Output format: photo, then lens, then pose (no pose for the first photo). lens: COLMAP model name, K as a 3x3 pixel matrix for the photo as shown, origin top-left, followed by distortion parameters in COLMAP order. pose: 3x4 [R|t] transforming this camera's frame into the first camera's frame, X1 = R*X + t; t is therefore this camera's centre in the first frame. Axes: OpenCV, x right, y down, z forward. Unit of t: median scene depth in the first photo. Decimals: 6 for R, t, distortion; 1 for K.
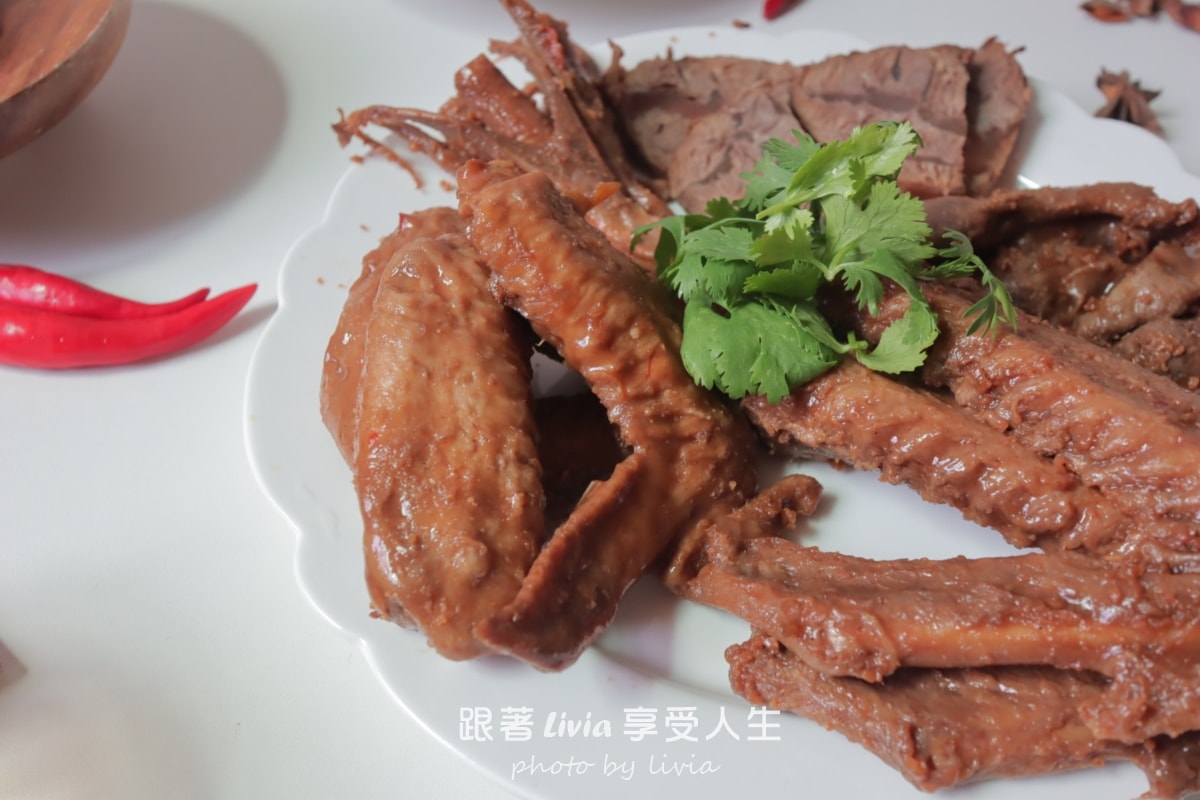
lens RADIAL K [[1216.3, 0, 600.7], [0, 1216.3, 392.8], [0, 0, 1]] dist [0.007292, 0.000000]
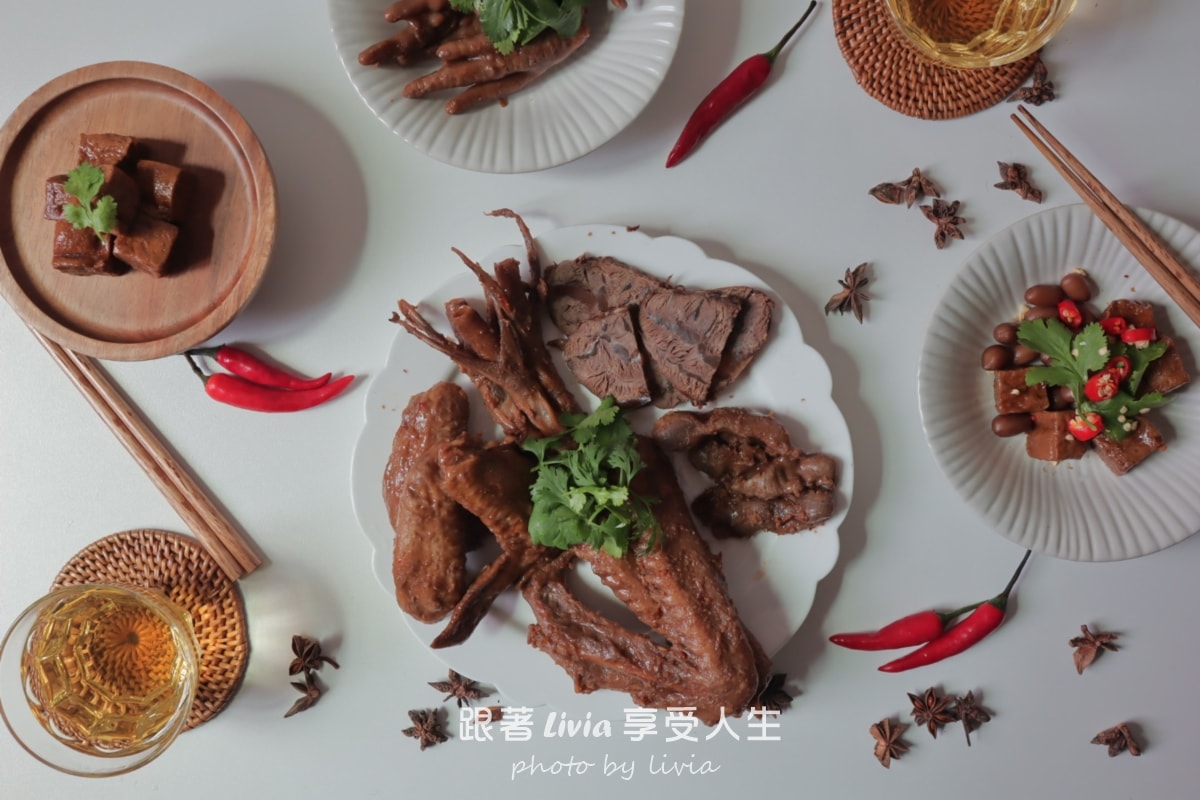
lens RADIAL K [[1216.3, 0, 598.5], [0, 1216.3, 412.6], [0, 0, 1]] dist [0.007292, 0.000000]
pose [[0.985583, 0.167632, -0.022940, 0.220513], [-0.106202, 0.718477, 0.687395, -1.853560], [0.131711, -0.675048, 0.725922, -0.576933]]
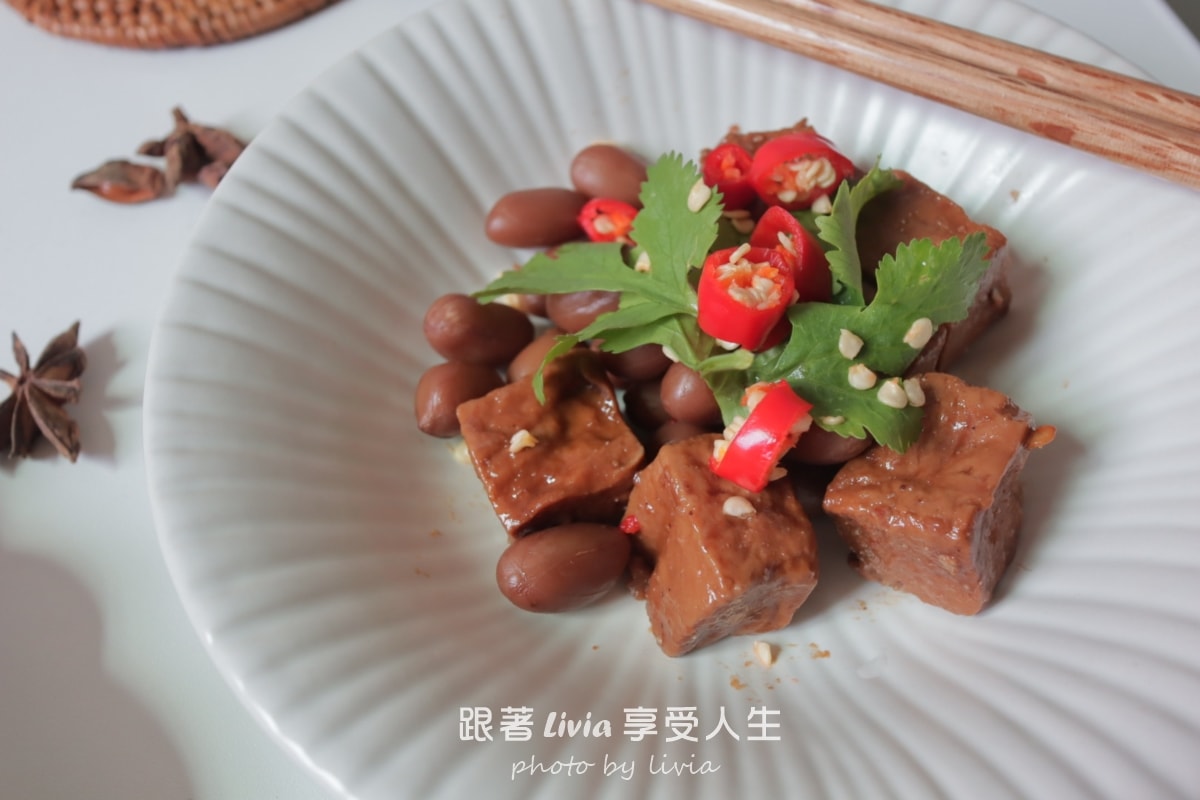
lens RADIAL K [[1216.3, 0, 602.5], [0, 1216.3, 399.8], [0, 0, 1]] dist [0.007292, 0.000000]
pose [[0.989778, -0.133710, 0.049613, 0.992203], [0.126710, 0.984111, 0.124377, -0.413686], [-0.065455, -0.116819, 0.990994, 0.597880]]
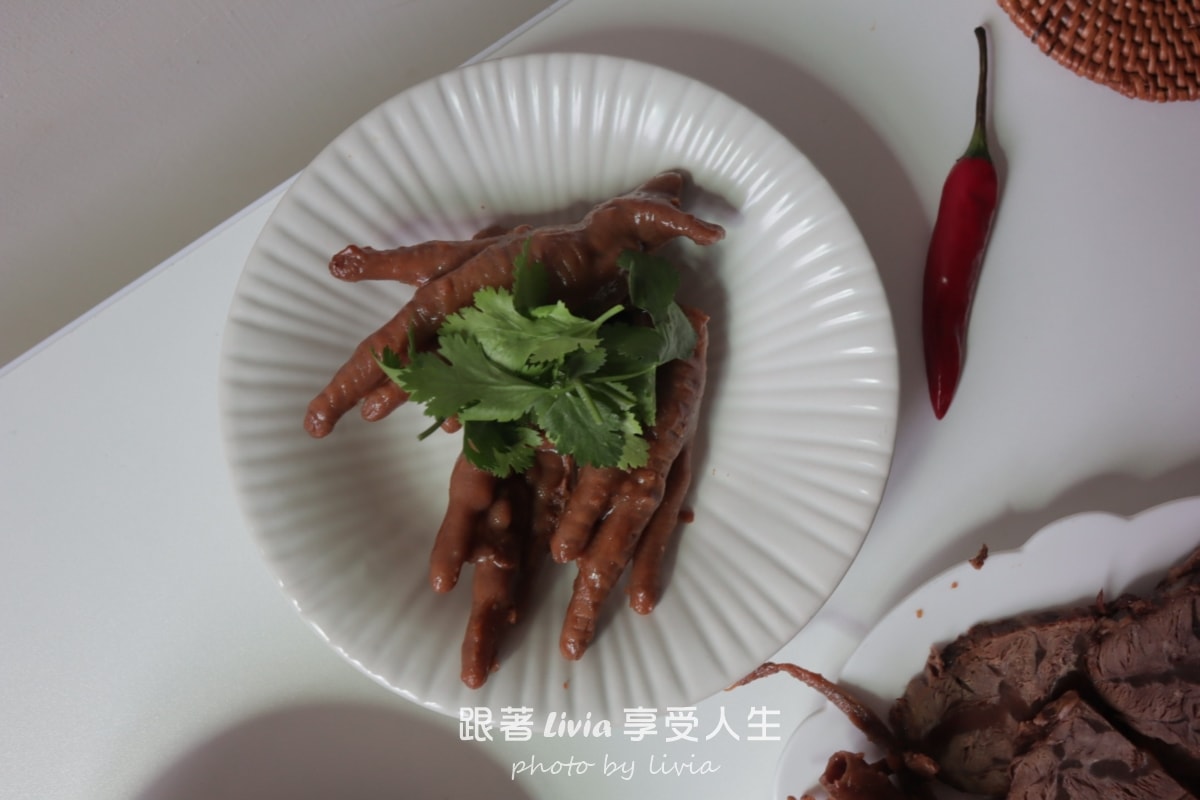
lens RADIAL K [[1216.3, 0, 595.6], [0, 1216.3, 389.3], [0, 0, 1]] dist [0.007292, 0.000000]
pose [[0.897992, -0.439334, -0.024423, -0.085961], [0.368702, 0.721005, 0.586694, -1.476075], [-0.240145, -0.535852, 0.809440, 0.614648]]
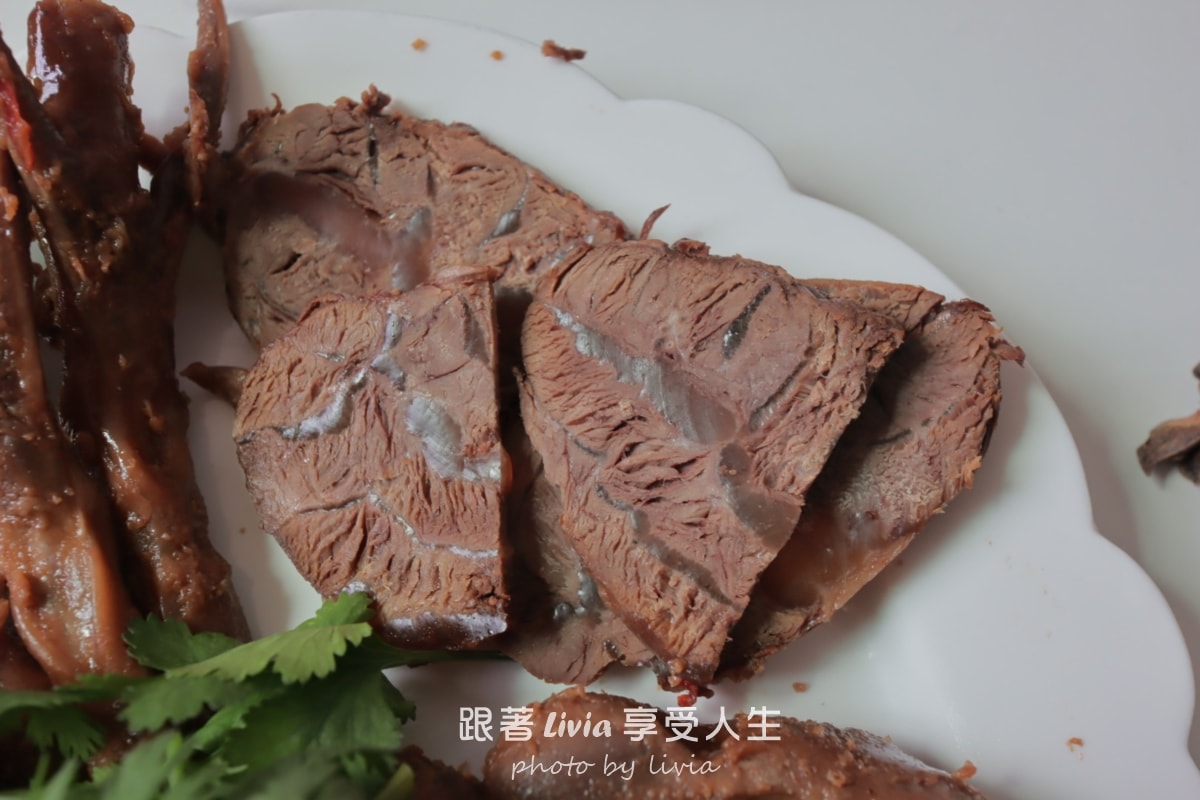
lens RADIAL K [[1216.3, 0, 601.6], [0, 1216.3, 395.0], [0, 0, 1]] dist [0.007292, 0.000000]
pose [[0.939247, 0.337996, -0.059786, 0.307054], [-0.285229, 0.865461, 0.411851, -0.573091], [0.190946, -0.369777, 0.909288, 0.717960]]
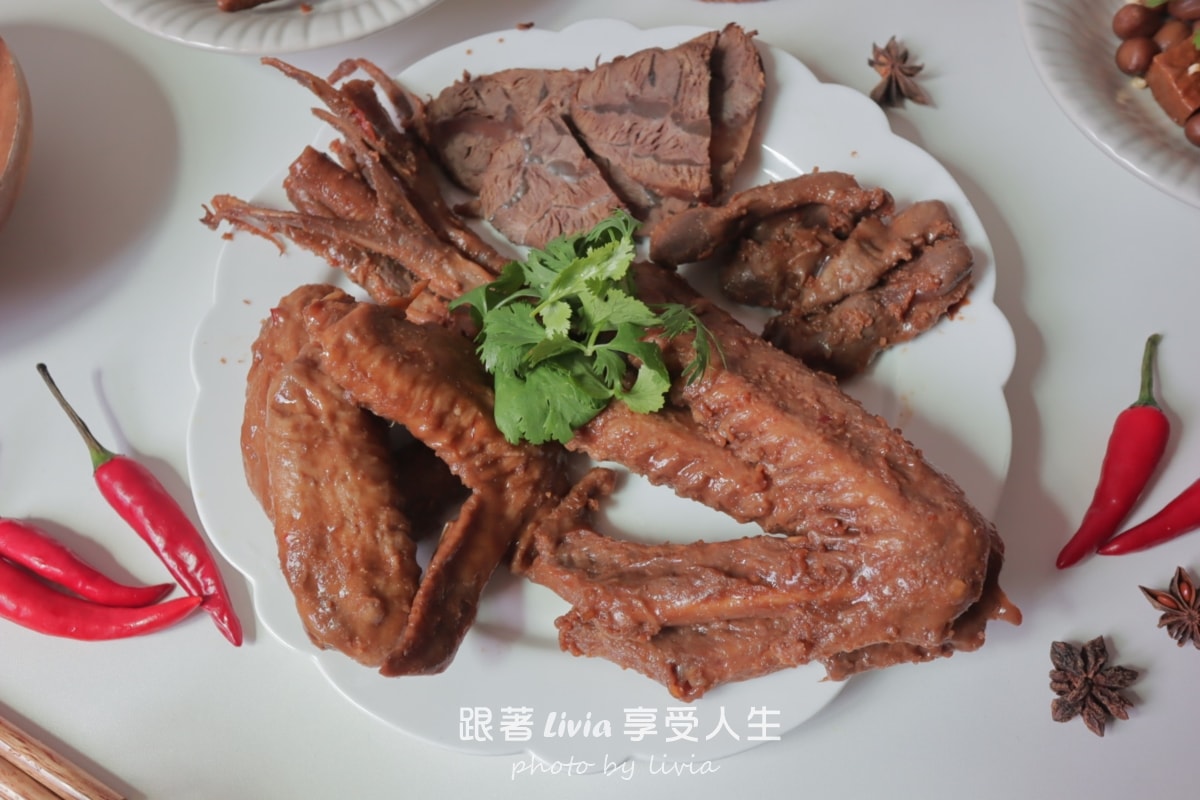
lens RADIAL K [[1216.3, 0, 602.3], [0, 1216.3, 400.8], [0, 0, 1]] dist [0.007292, 0.000000]
pose [[0.986068, -0.166320, -0.002793, 0.193248], [0.159431, 0.940170, 0.301102, -0.444708], [-0.047454, -0.297353, 0.953588, -0.316263]]
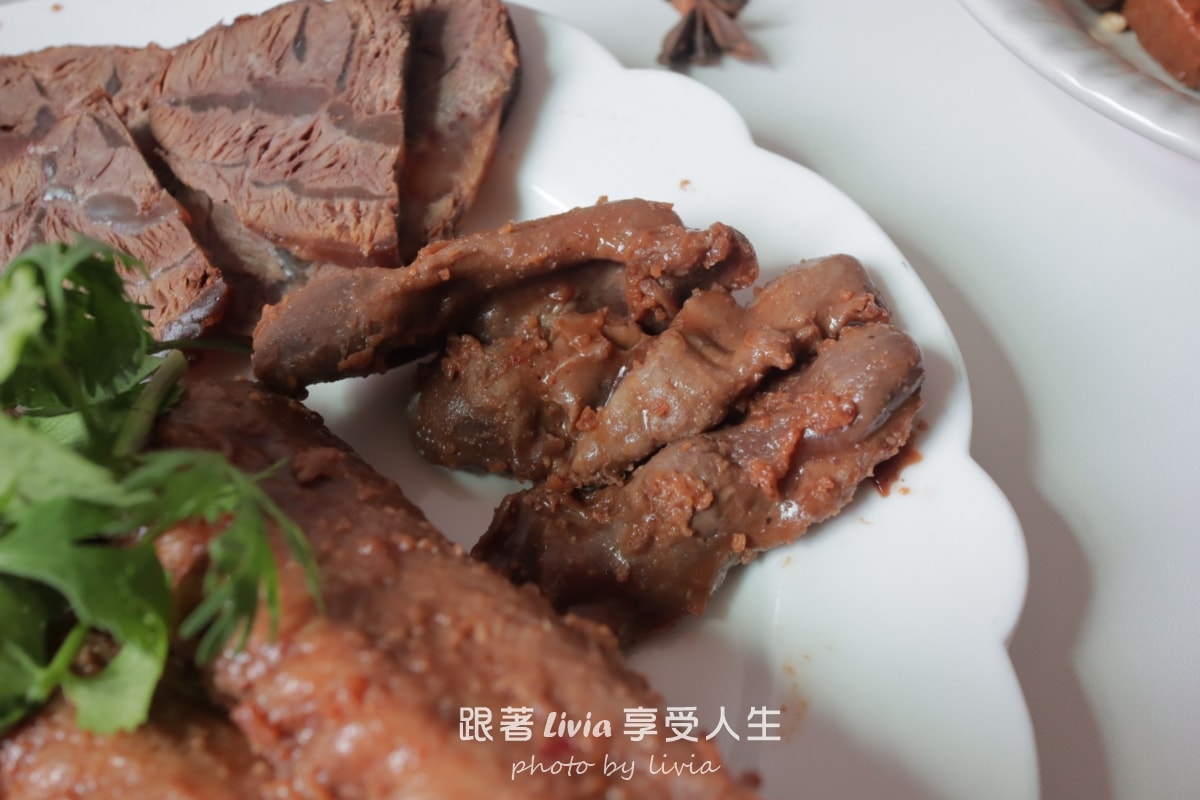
lens RADIAL K [[1216.3, 0, 604.4], [0, 1216.3, 399.5], [0, 0, 1]] dist [0.007292, 0.000000]
pose [[0.983046, -0.170004, 0.068701, 0.432437], [0.159627, 0.977825, 0.135566, -0.192894], [-0.090224, -0.122301, 0.988384, 0.451333]]
